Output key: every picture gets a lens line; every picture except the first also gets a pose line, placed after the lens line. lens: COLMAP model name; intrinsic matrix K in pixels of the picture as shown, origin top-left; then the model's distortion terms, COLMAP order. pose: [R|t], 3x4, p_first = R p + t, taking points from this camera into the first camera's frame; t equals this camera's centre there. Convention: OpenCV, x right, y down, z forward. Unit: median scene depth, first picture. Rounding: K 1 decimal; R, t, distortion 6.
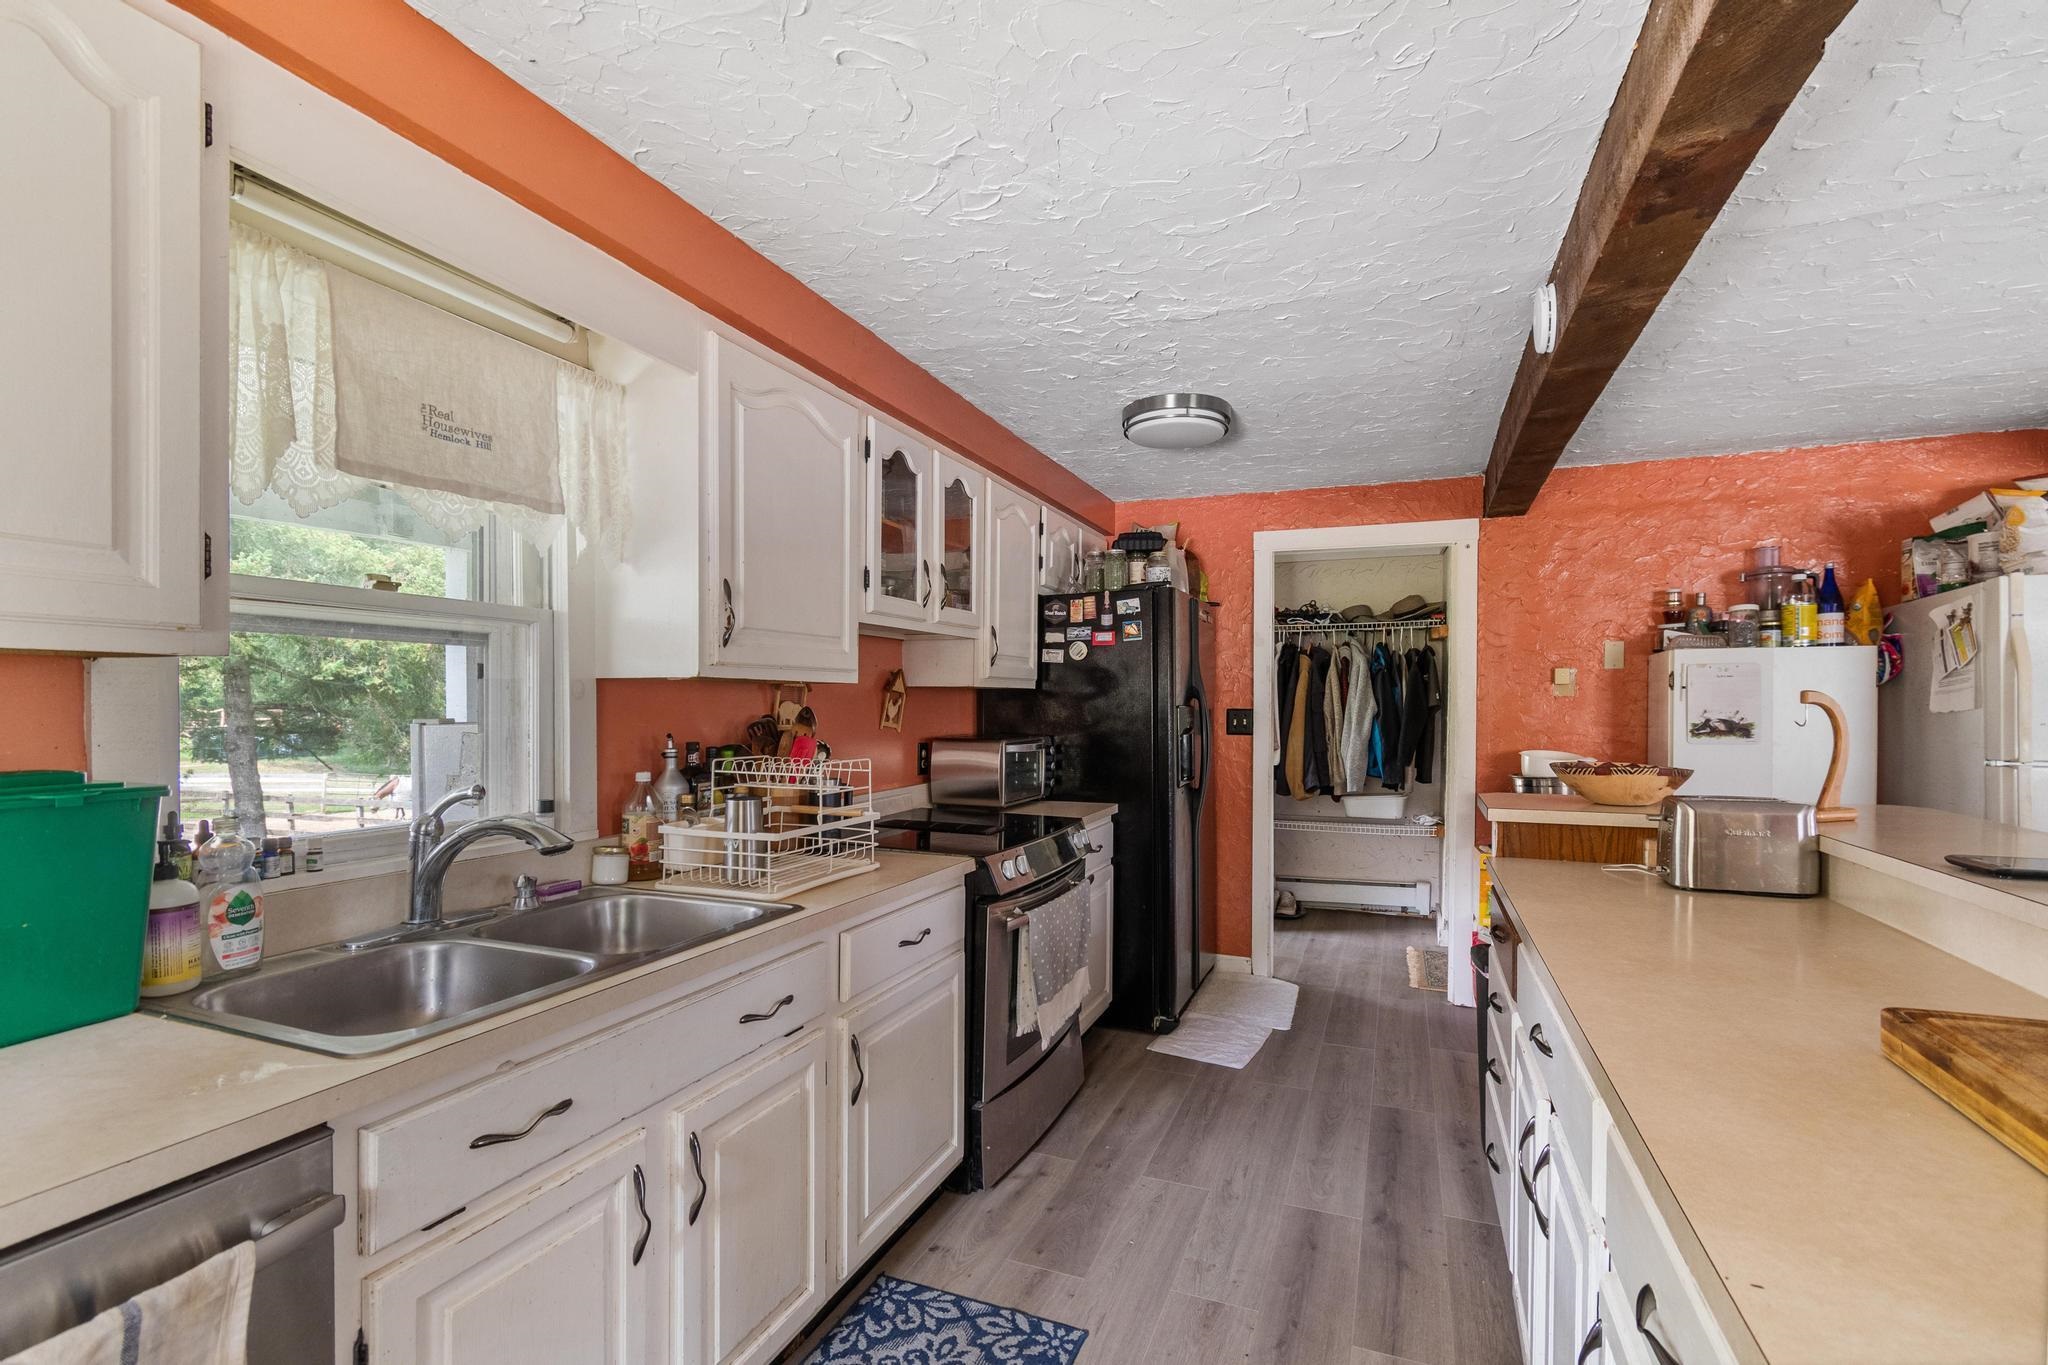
lens RADIAL K [[917.0, 0, 1036.2], [0, 917.0, 717.9], [0, 0, 1]] dist [0.001499, -0.002222]
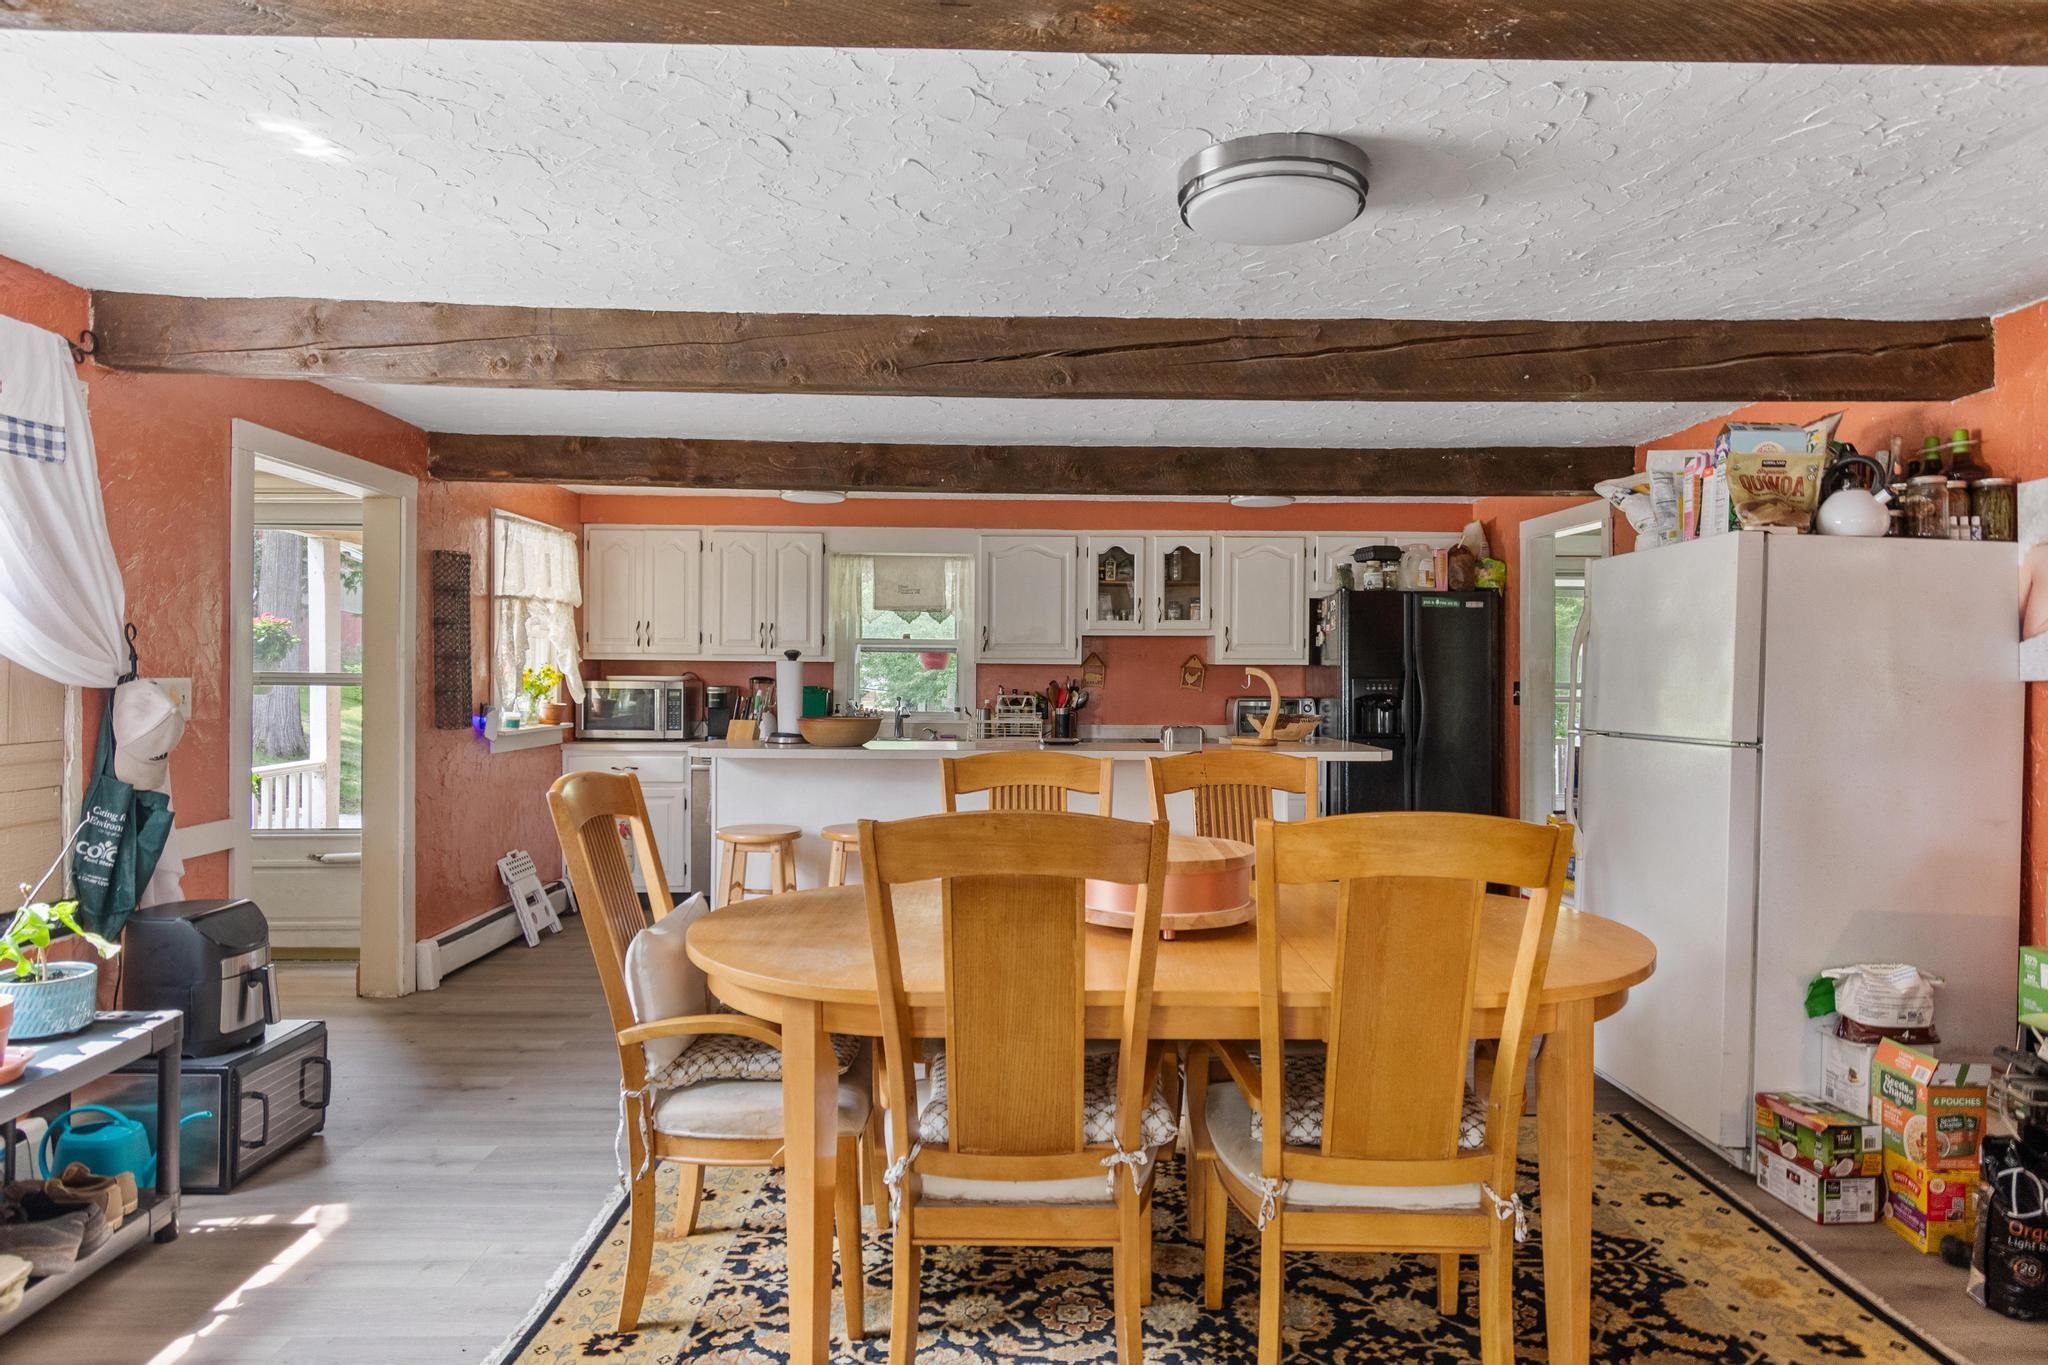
lens RADIAL K [[1226.5, 0, 1031.5], [0, 1226.5, 675.5], [0, 0, 1]] dist [0.002043, -0.004529]
pose [[0.387612, 0.003499, -0.921816, 2.369745], [-0.021211, 0.999762, -0.005124, 0.005135], [0.921579, 0.021538, 0.387594, -0.198290]]
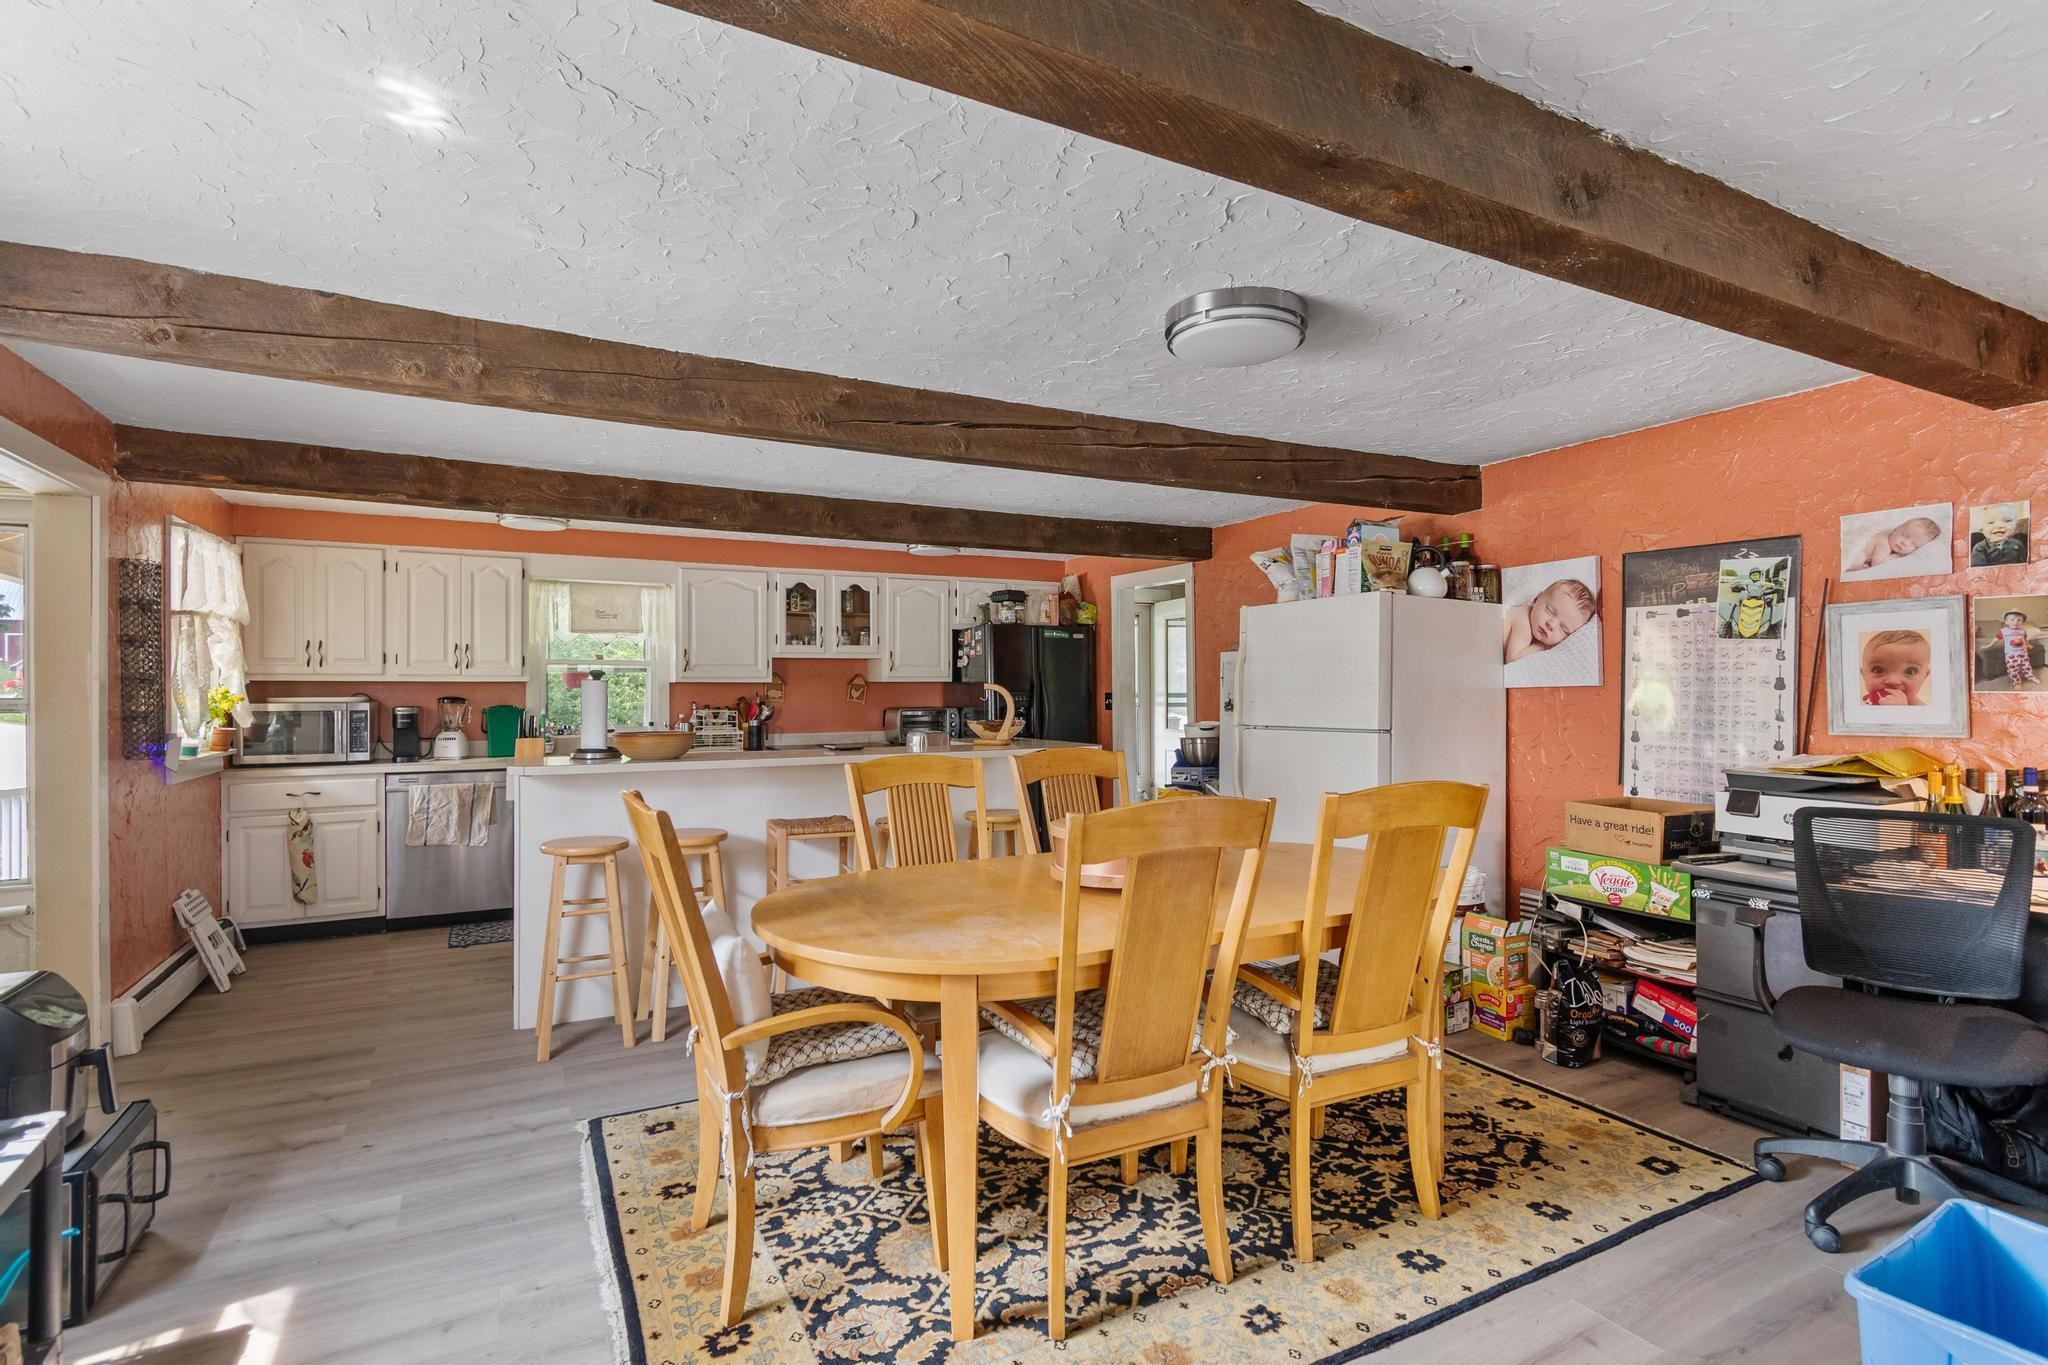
lens RADIAL K [[991.2, 0, 1040.4], [0, 991.2, 686.7], [0, 0, 1]] dist [0.001730, -0.004887]
pose [[0.766705, -0.005426, -0.641977, 2.073443], [-0.006009, 0.999860, -0.015628, 0.011868], [0.641971, 0.015840, 0.766565, -0.577437]]
